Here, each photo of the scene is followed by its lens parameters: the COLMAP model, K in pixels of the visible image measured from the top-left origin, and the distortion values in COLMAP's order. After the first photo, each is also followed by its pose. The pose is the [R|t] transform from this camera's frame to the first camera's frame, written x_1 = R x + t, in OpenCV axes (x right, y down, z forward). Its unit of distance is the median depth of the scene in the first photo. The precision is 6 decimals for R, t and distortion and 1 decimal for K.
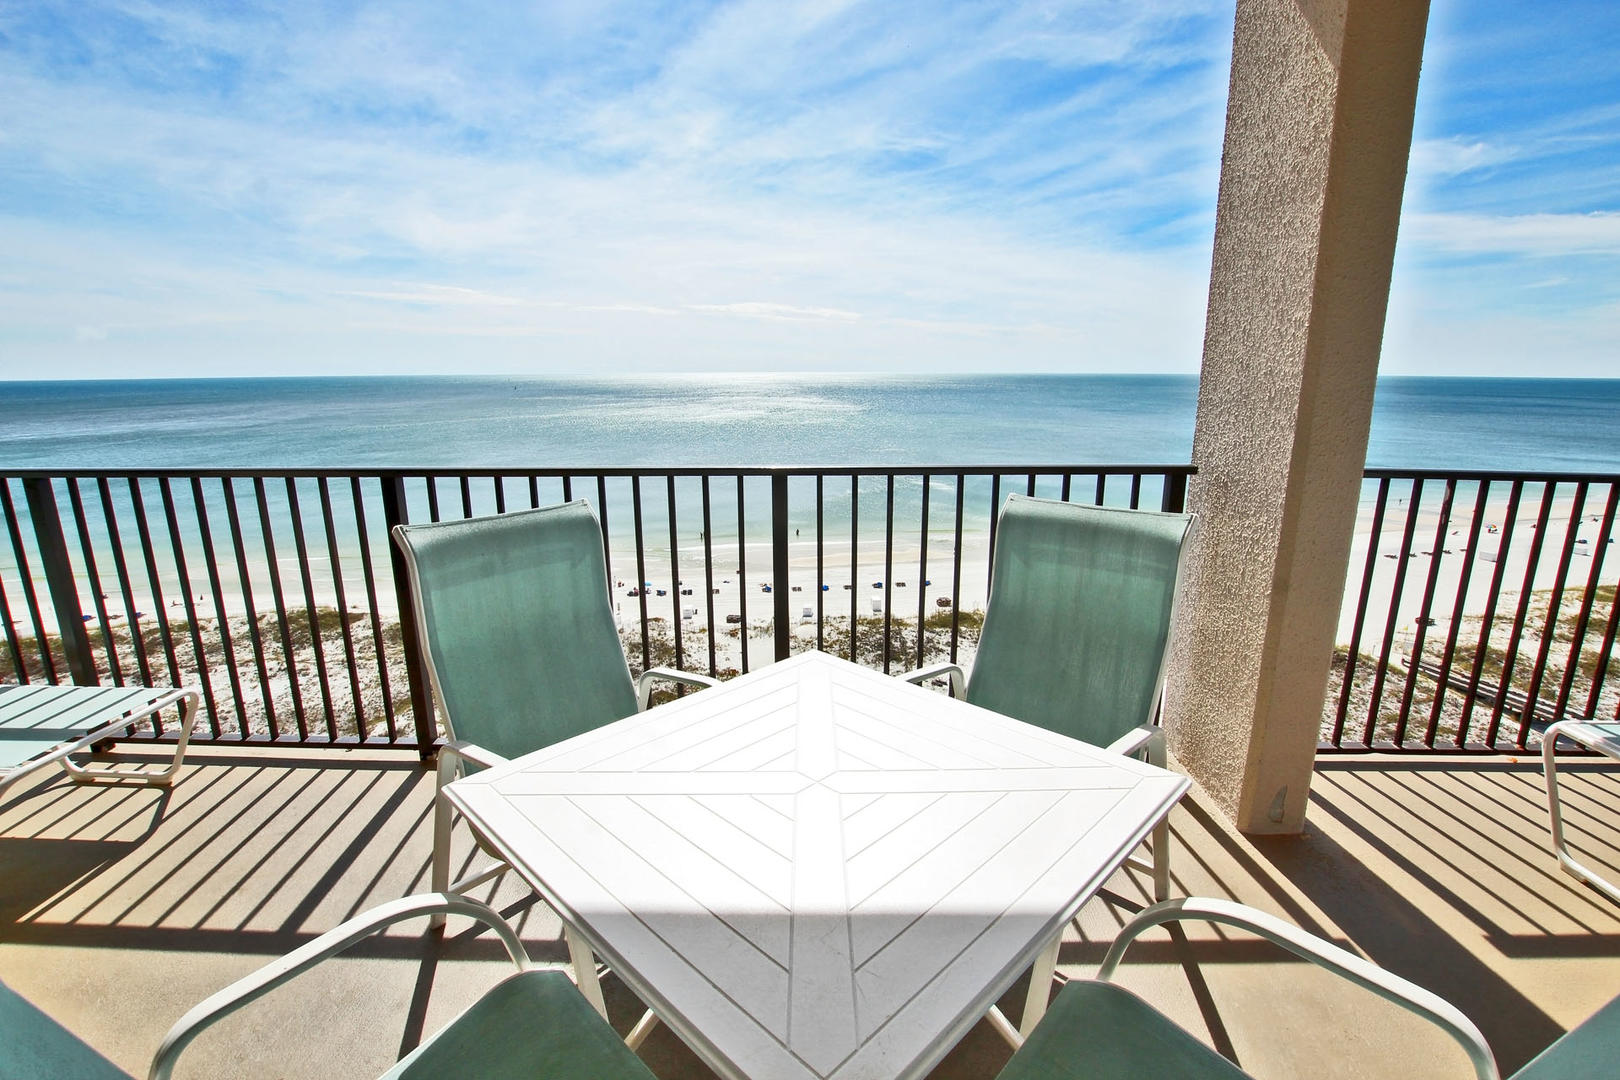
lens RADIAL K [[771.2, 0, 846.5], [0, 771.2, 557.8], [0, 0, 1]] dist [-0.034723, 0.006782]
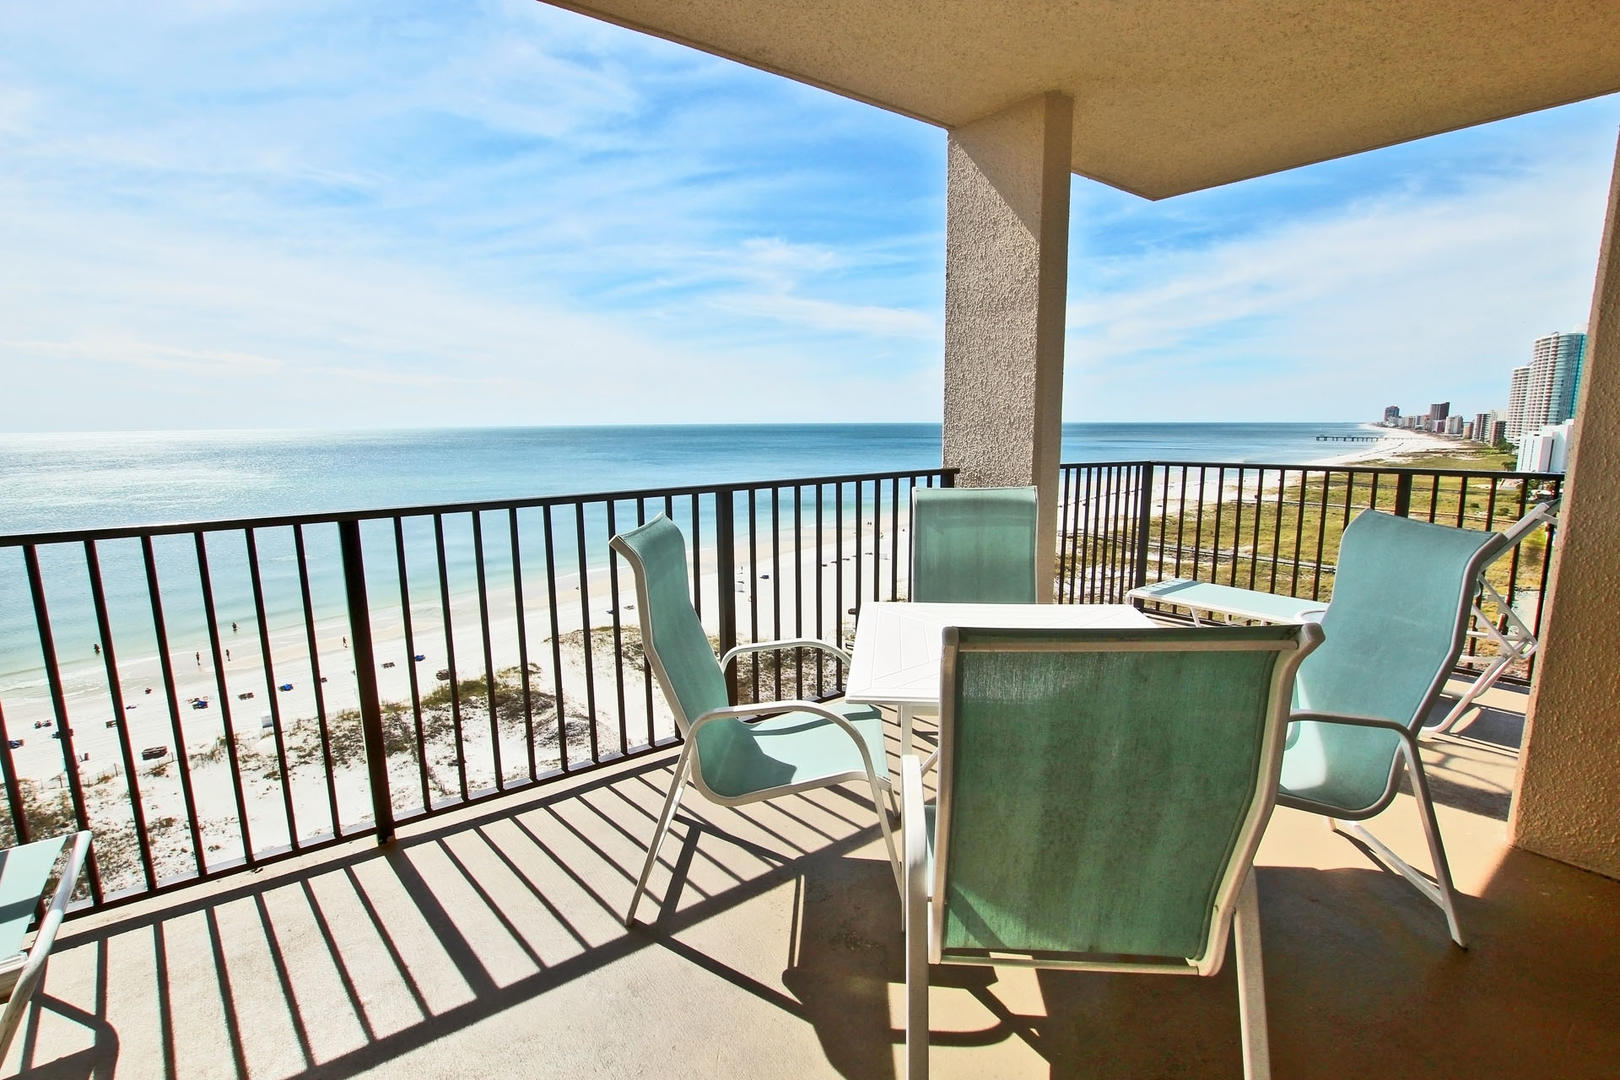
lens RADIAL K [[771.2, 0, 791.4], [0, 771.2, 572.2], [0, 0, 1]] dist [-0.034723, 0.006782]
pose [[0.774634, -0.126768, 0.619574, -0.113262], [0.156652, 0.987634, 0.006218, 0.003990], [-0.612701, 0.092241, 0.784914, -0.001216]]
